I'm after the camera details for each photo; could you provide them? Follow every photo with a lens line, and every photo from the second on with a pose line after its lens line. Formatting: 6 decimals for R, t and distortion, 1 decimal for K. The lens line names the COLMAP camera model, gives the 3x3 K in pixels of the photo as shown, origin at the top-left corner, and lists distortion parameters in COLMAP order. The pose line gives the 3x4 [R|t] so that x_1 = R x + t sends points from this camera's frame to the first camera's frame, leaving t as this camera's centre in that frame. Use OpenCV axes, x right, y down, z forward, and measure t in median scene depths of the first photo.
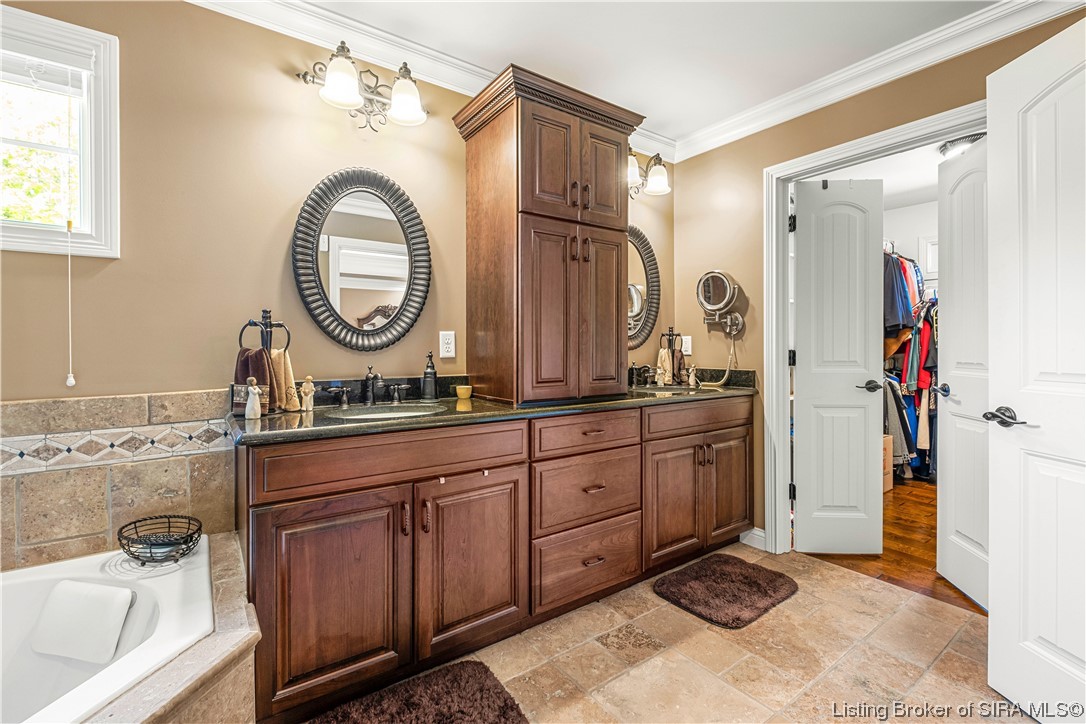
lens RADIAL K [[475.9, 0, 547.7], [0, 475.9, 354.6], [0, 0, 1]] dist [-0.007387, -0.001530]
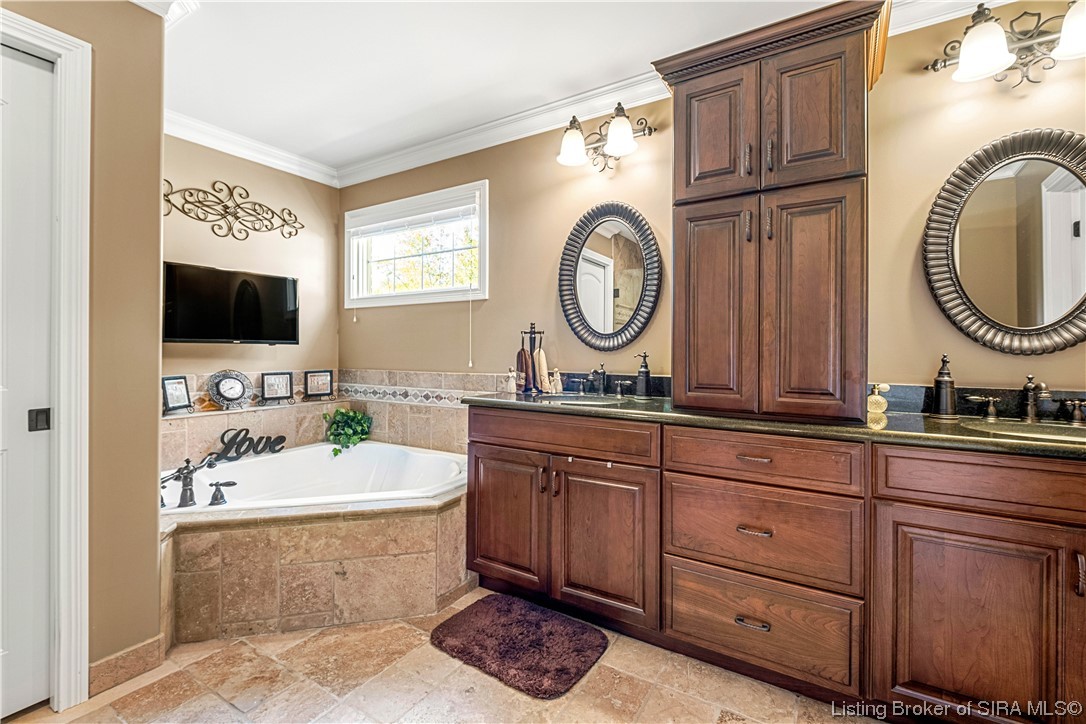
lens RADIAL K [[475.9, 0, 548.4], [0, 475.9, 351.1], [0, 0, 1]] dist [-0.007387, -0.001530]
pose [[0.379849, 0.010111, -0.924993, 0.722506], [-0.015210, 0.999873, 0.004683, -0.011014], [0.924924, 0.012290, 0.379954, 0.411259]]
